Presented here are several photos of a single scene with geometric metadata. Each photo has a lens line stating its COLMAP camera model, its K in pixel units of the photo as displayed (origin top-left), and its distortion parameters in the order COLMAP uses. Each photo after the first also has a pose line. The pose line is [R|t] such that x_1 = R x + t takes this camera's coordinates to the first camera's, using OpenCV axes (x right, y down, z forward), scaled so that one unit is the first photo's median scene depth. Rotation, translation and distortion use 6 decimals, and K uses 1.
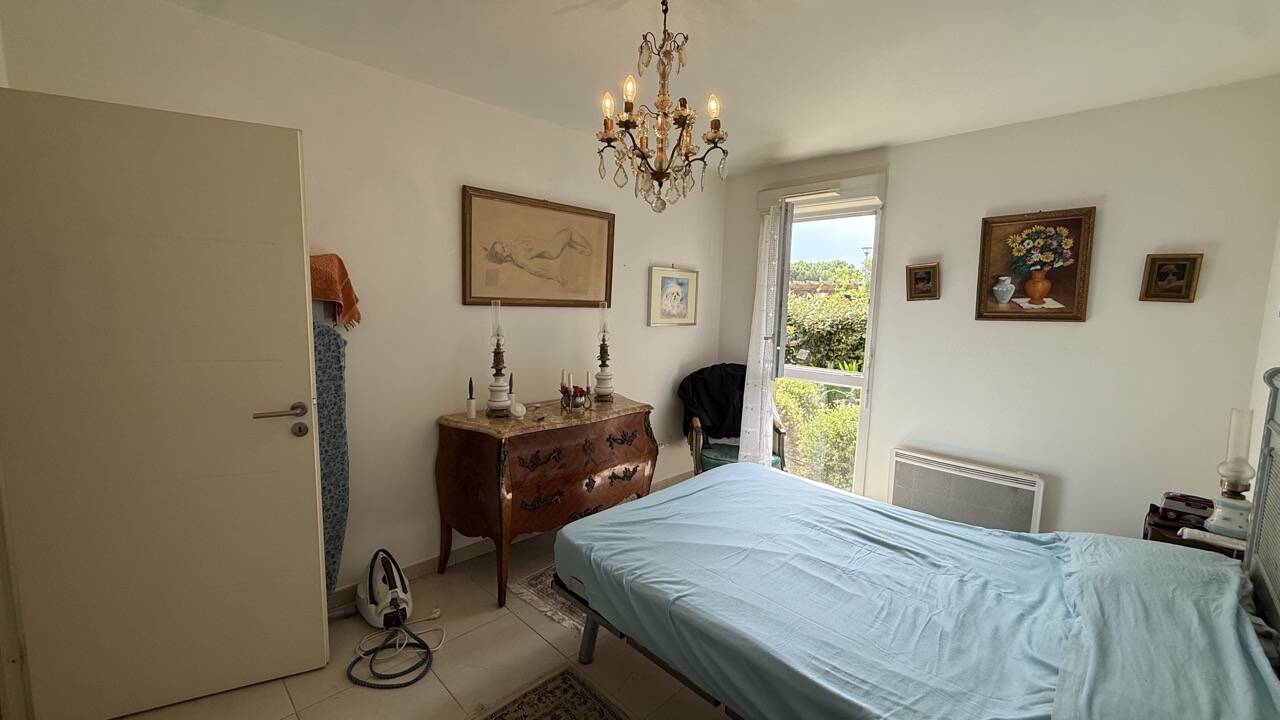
lens RADIAL K [[509.2, 0, 635.9], [0, 509.2, 362.0], [0, 0, 1]] dist [0.000642, 0.000394]
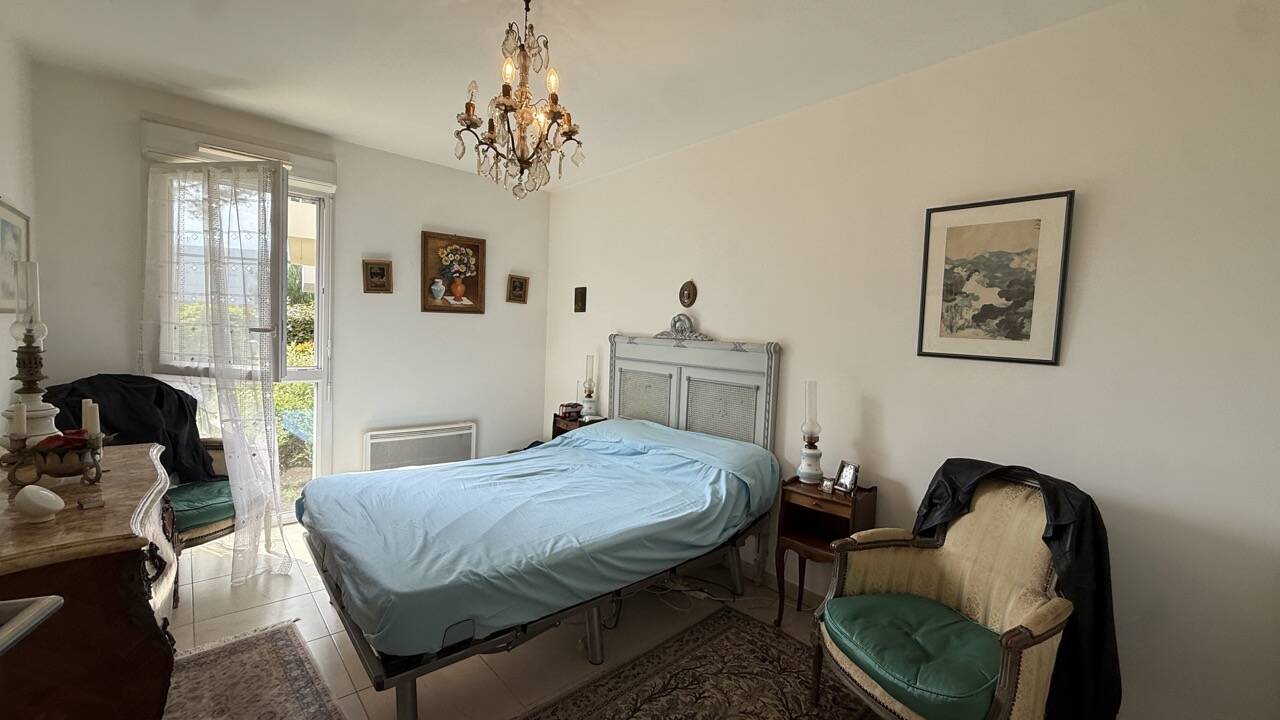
lens RADIAL K [[509.2, 0, 635.9], [0, 509.2, 362.0], [0, 0, 1]] dist [0.000642, 0.000394]
pose [[0.060246, -0.079288, 0.995030, -0.602124], [0.074045, 0.994449, 0.074759, -0.016032], [-0.995433, 0.069174, 0.065782, 0.442747]]
